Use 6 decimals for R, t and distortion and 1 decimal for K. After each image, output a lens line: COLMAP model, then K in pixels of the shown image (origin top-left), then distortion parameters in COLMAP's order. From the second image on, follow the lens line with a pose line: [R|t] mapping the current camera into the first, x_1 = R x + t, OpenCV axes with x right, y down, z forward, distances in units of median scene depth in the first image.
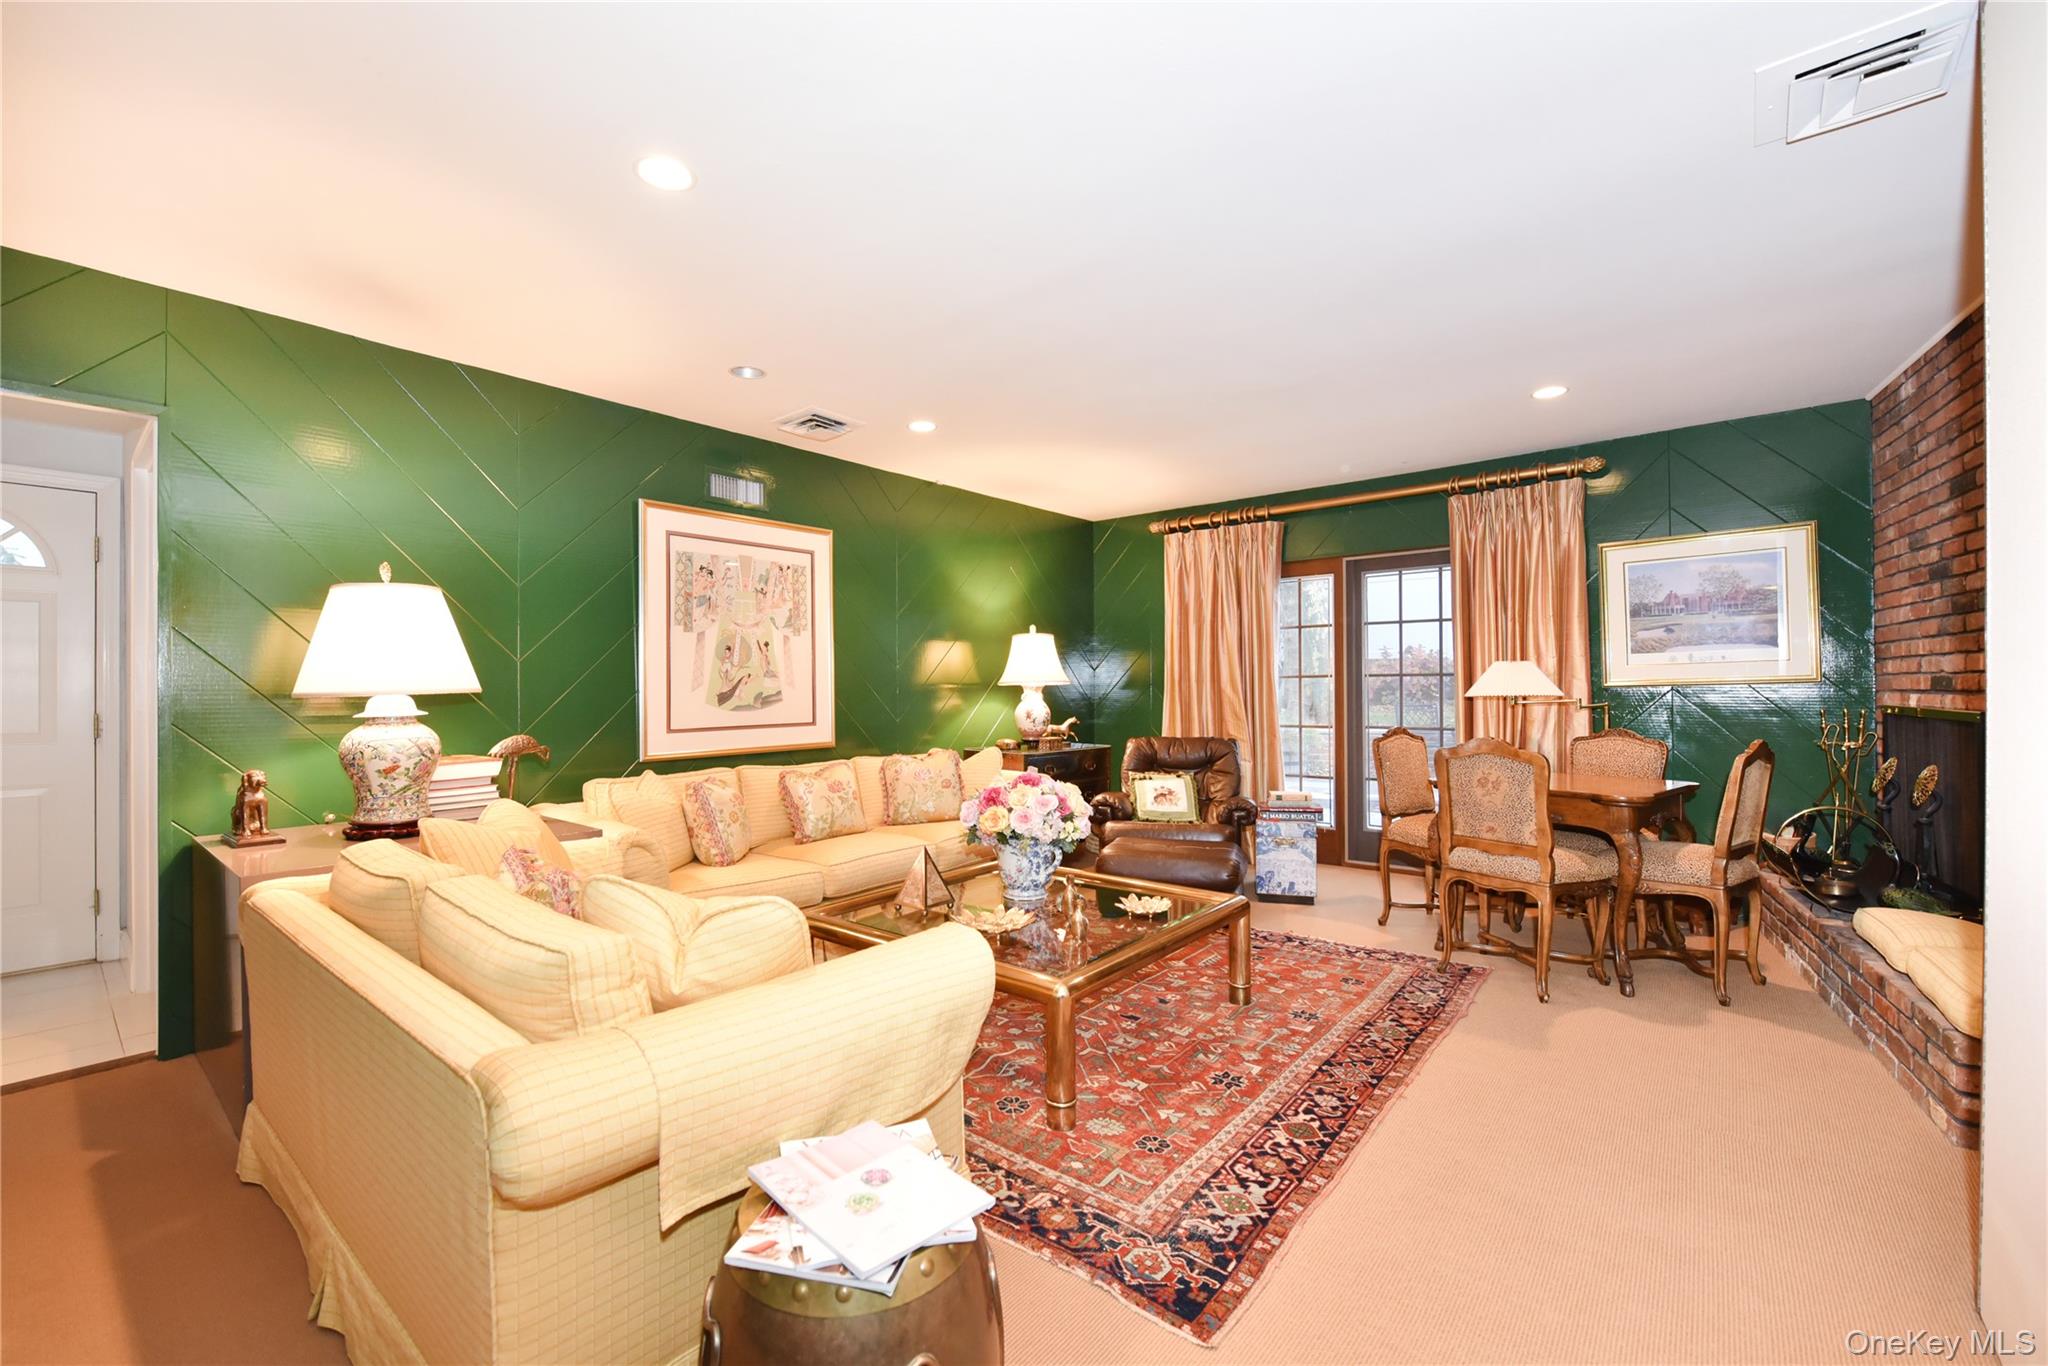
lens RADIAL K [[852.7, 0, 1041.1], [0, 852.7, 688.0], [0, 0, 1]] dist [-0.012096, -0.000319]
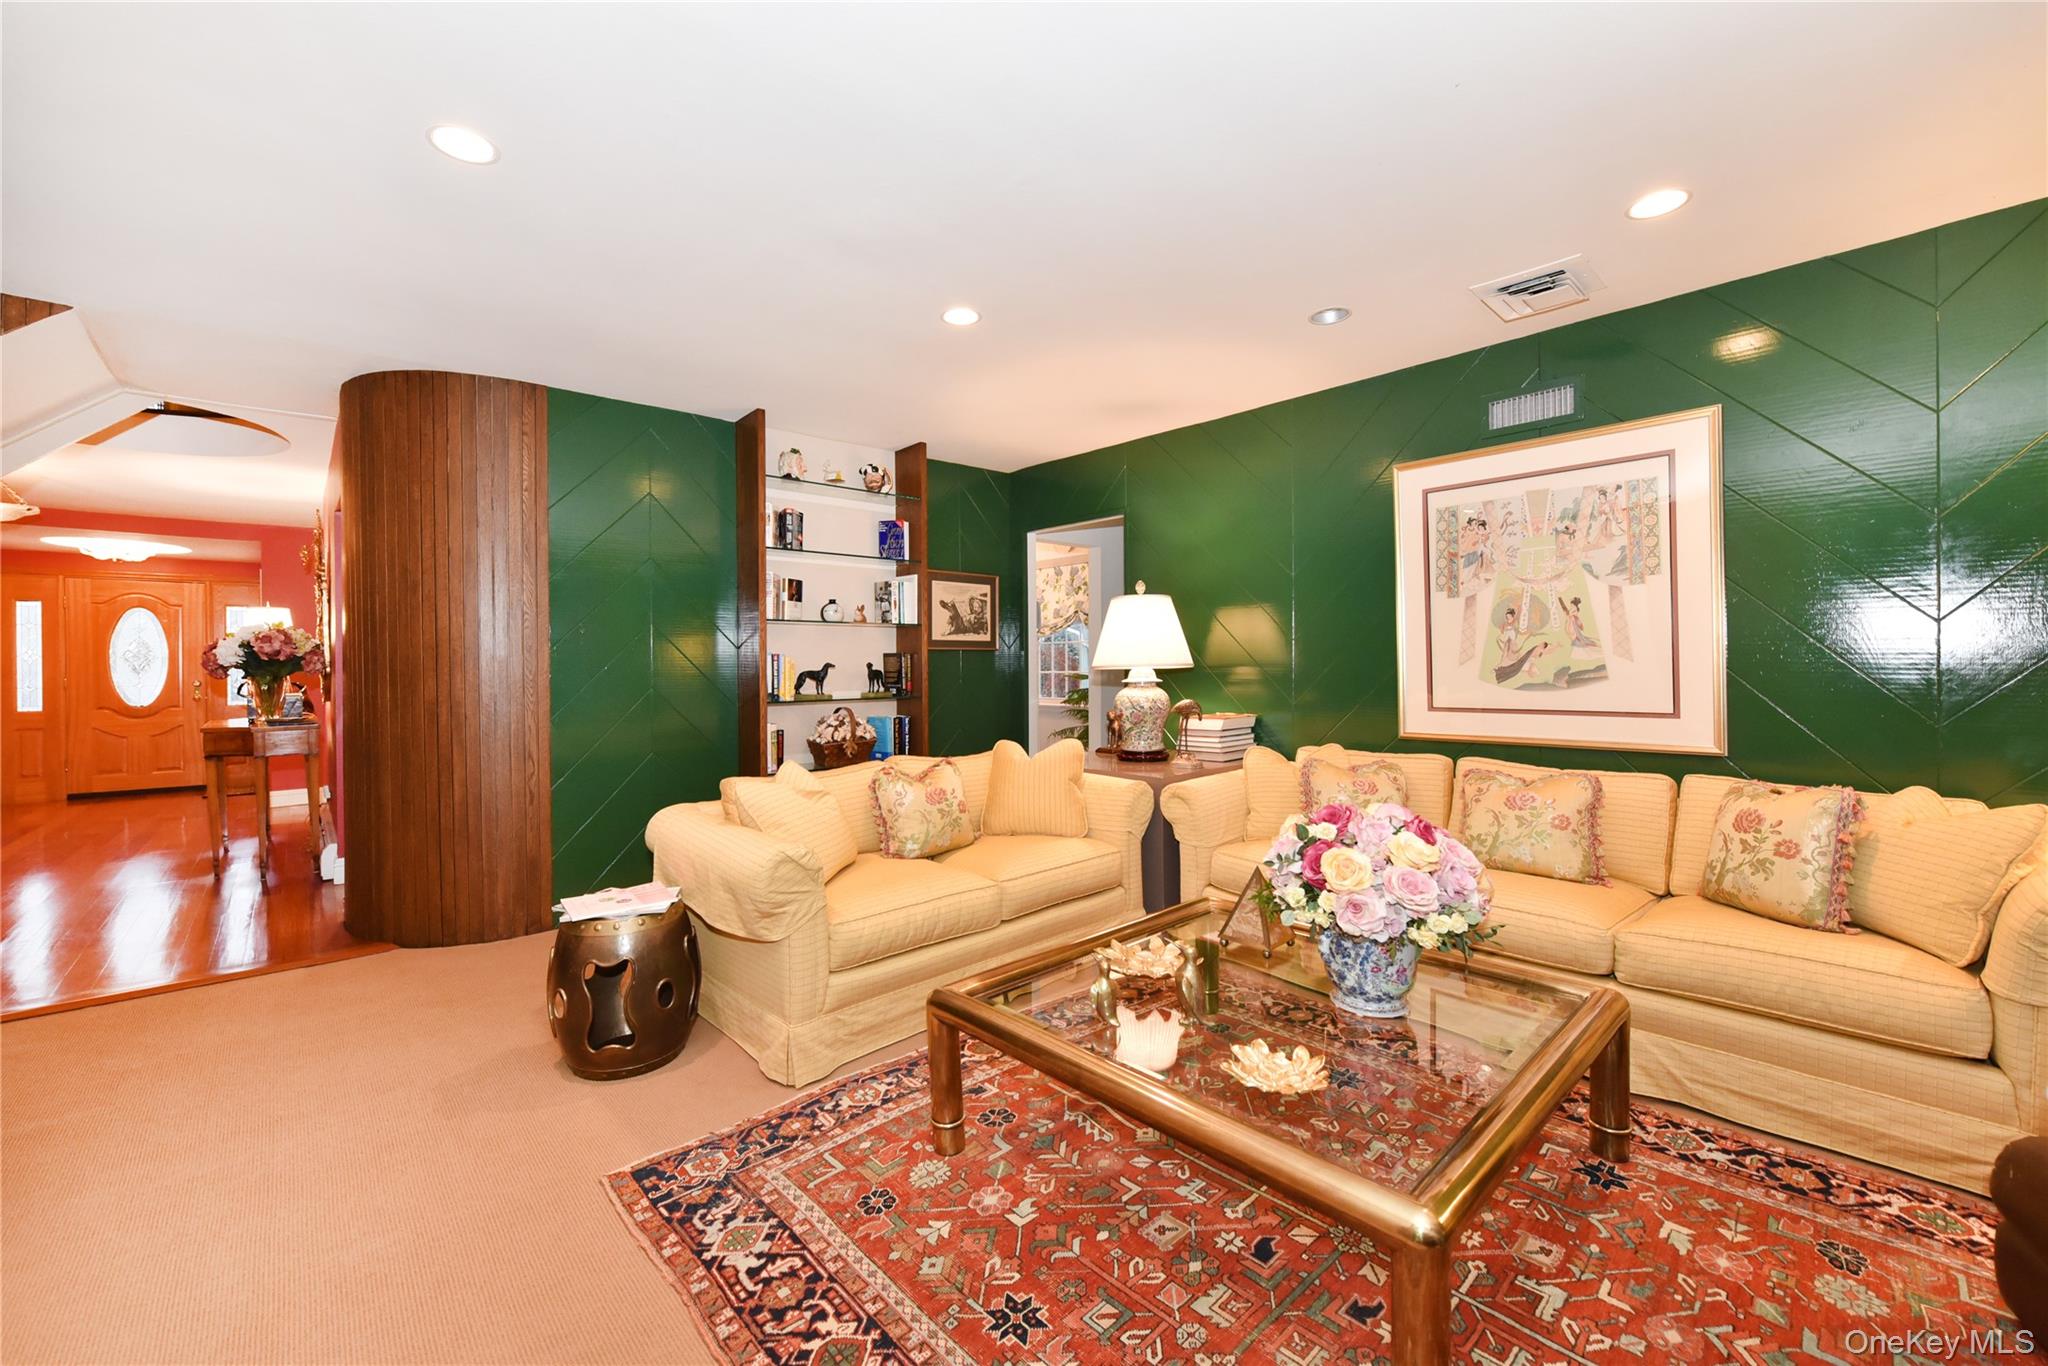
lens RADIAL K [[825.6, 0, 1009.2], [0, 825.6, 668.6], [0, 0, 1]] dist [-0.009521, -0.000214]
pose [[-0.175248, 0.013770, -0.984428, 0.722232], [0.010313, 0.999873, 0.012150, -0.011042], [0.984470, -0.008024, -0.175367, 1.003274]]
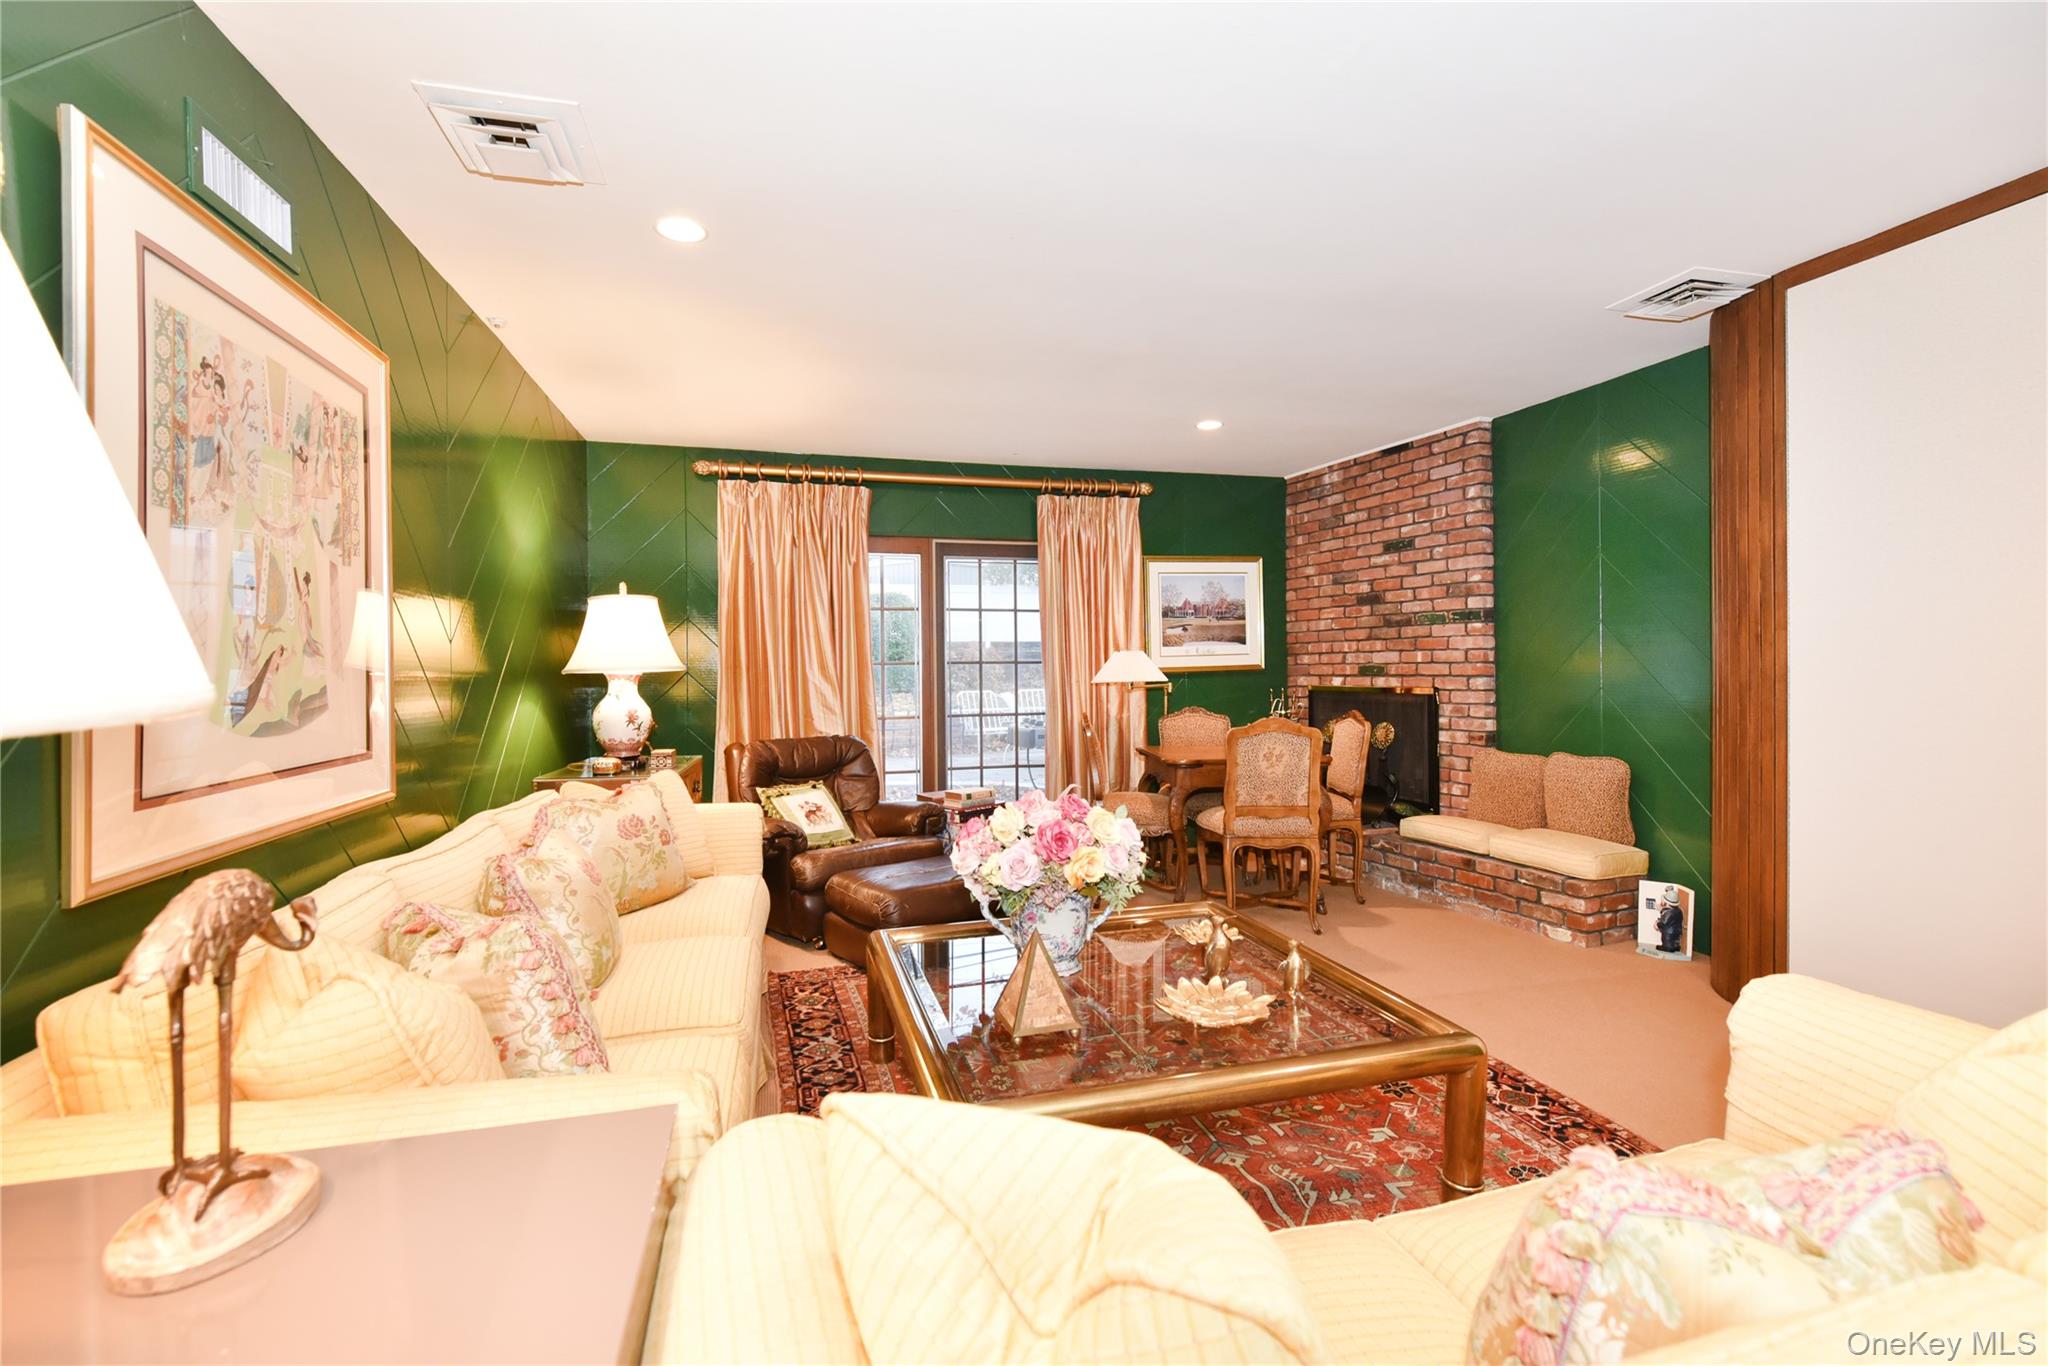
lens RADIAL K [[852.7, 0, 1036.9], [0, 852.7, 676.6], [0, 0, 1]] dist [-0.012096, -0.000319]
pose [[0.586530, -0.004757, 0.809914, -0.707556], [0.005724, 0.999982, 0.001728, -0.000178], [-0.809908, 0.003623, 0.586546, 0.698993]]
